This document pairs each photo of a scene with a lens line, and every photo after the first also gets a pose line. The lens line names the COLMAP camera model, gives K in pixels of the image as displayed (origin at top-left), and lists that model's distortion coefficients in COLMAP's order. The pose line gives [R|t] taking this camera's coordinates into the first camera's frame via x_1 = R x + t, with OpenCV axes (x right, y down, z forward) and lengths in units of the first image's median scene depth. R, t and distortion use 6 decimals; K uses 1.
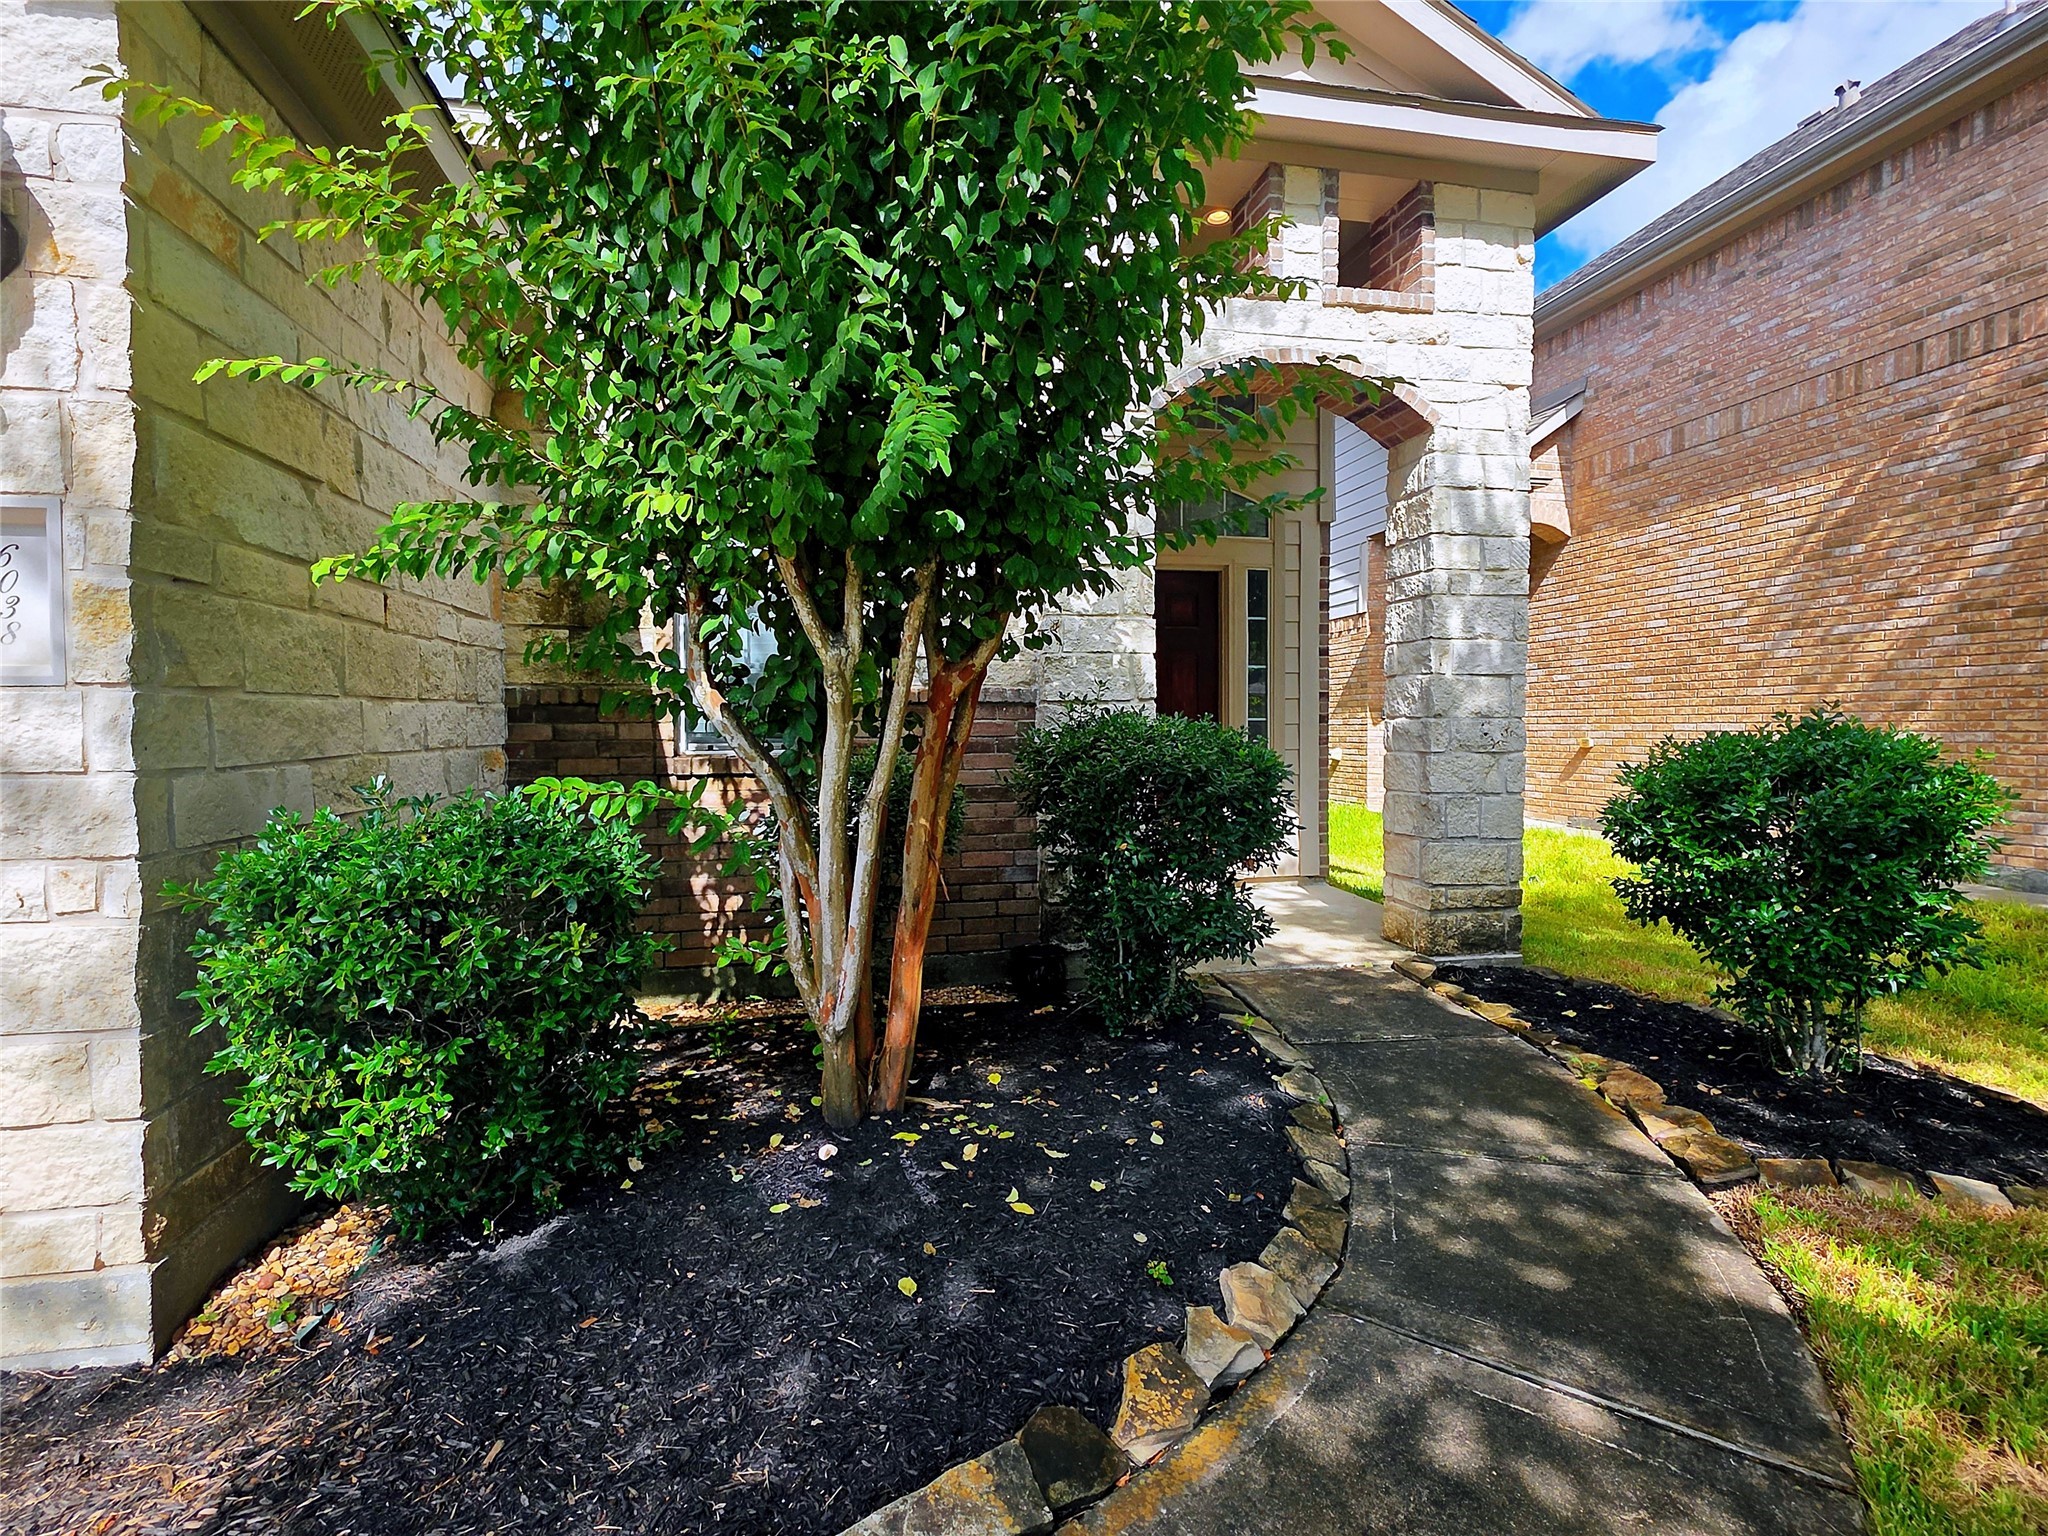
lens RADIAL K [[1007.8, 0, 1024.0], [0, 1007.8, 768.0], [0, 0, 1]] dist [-0.002028, -0.000277]
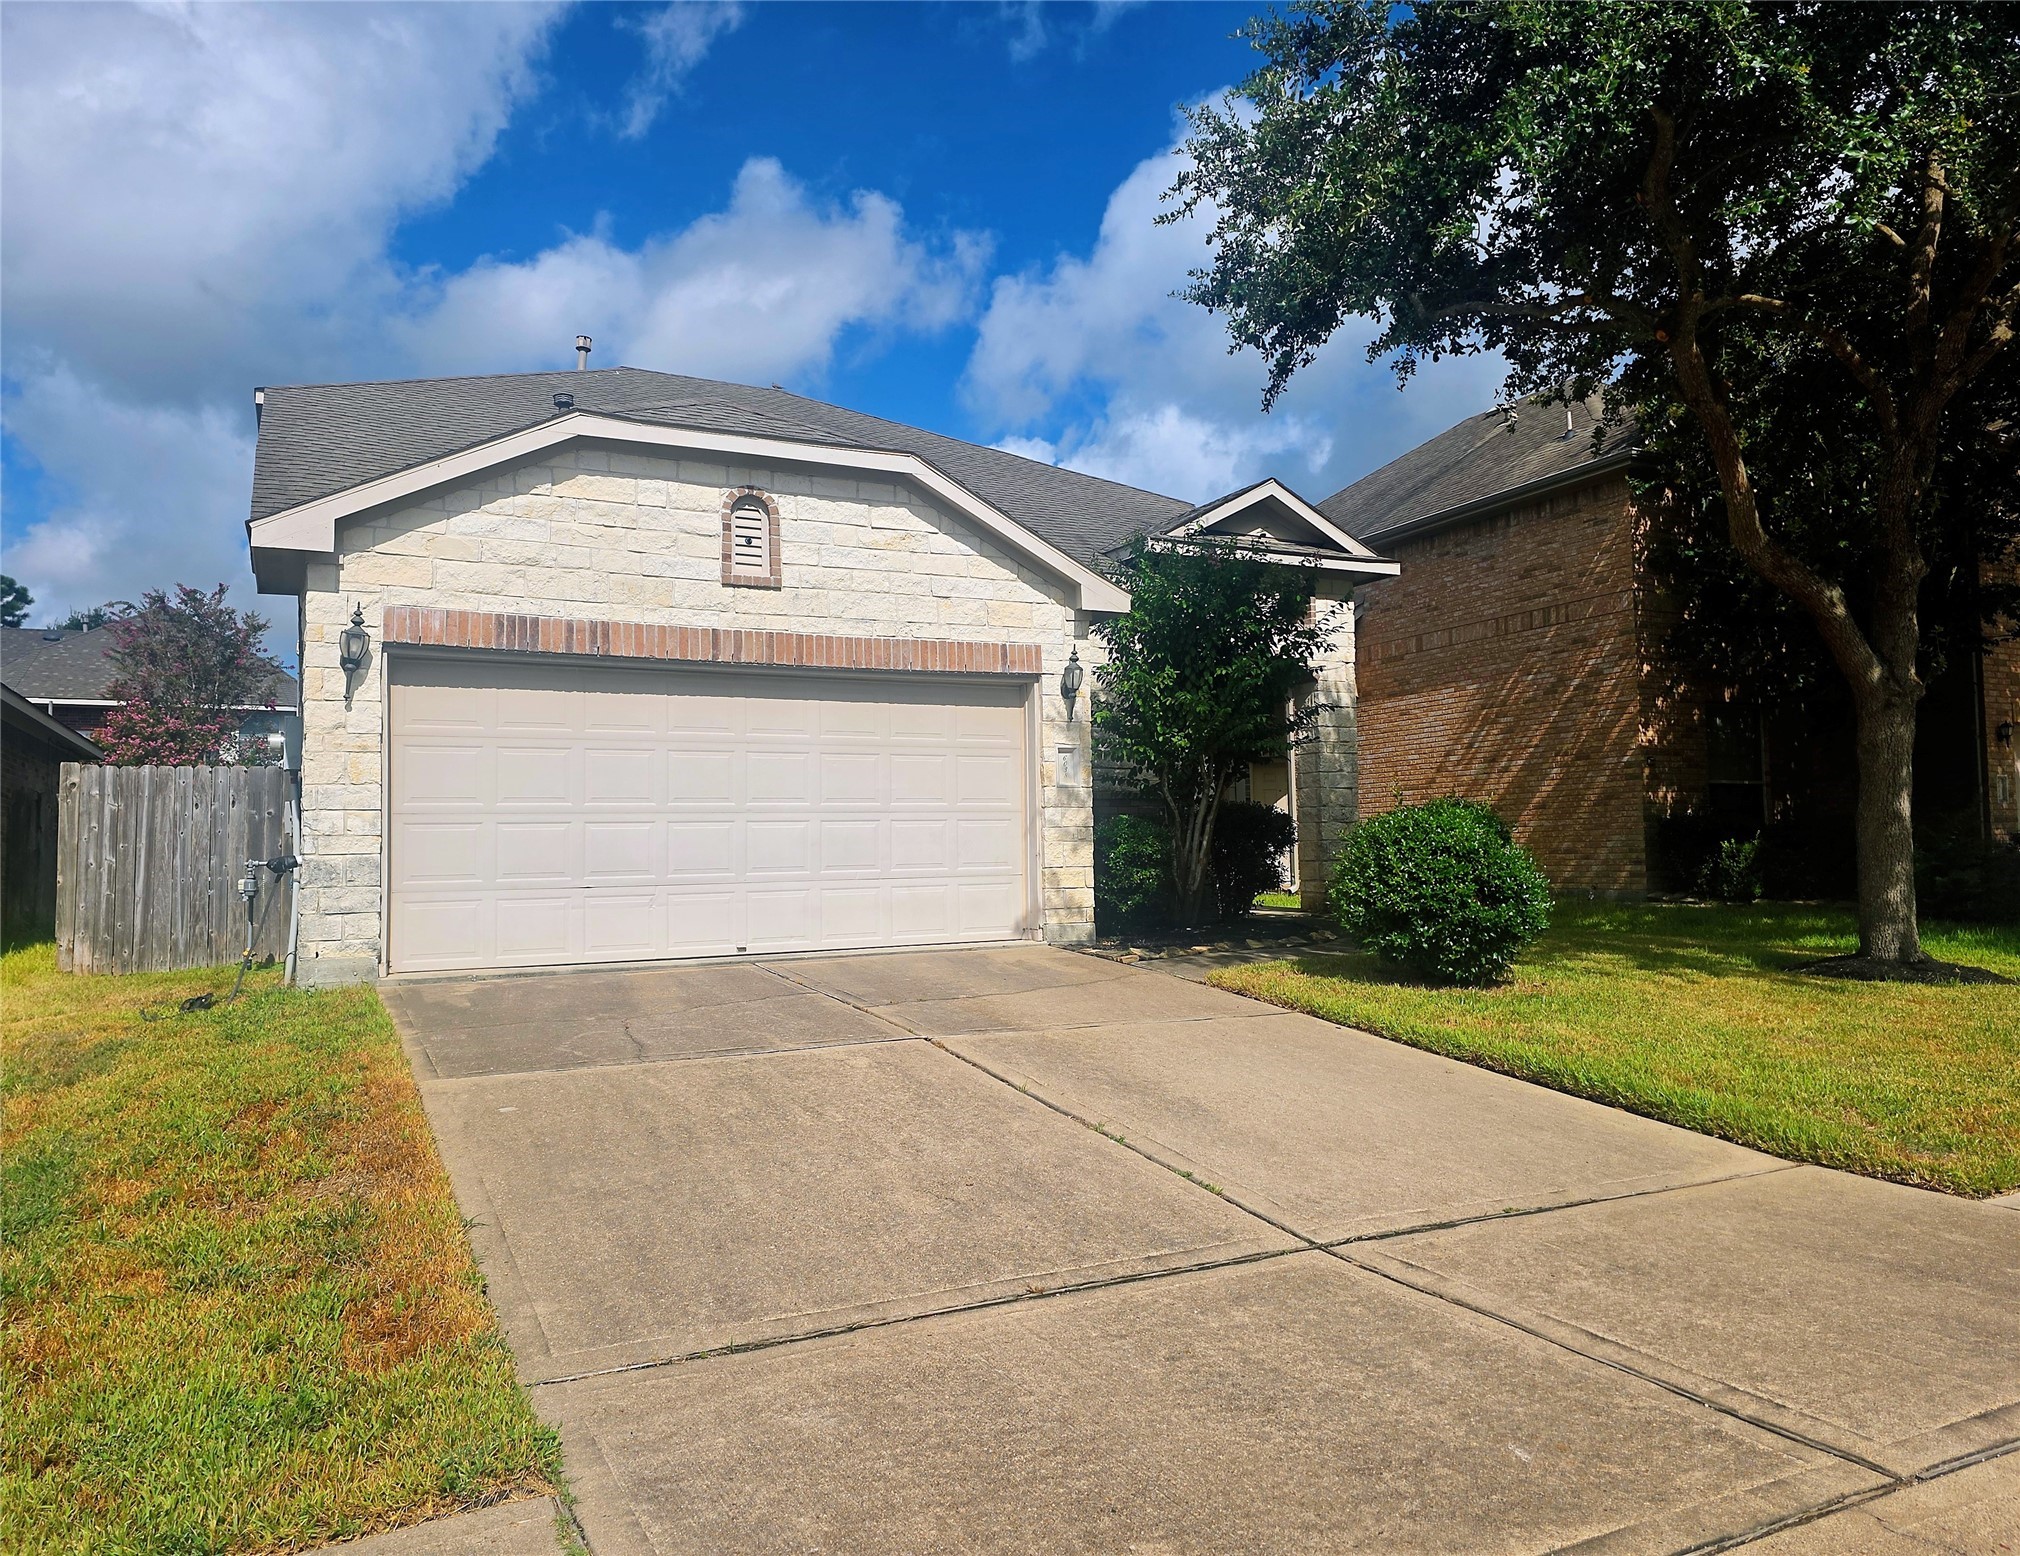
lens RADIAL K [[1403.0, 0, 987.6], [0, 1403.0, 780.4], [0, 0, 1]] dist [0.058282, -0.051029]
pose [[0.967472, 0.003552, 0.252954, -0.808037], [0.022360, 0.994787, -0.099488, 0.136616], [-0.251989, 0.101908, 0.962349, -1.339527]]
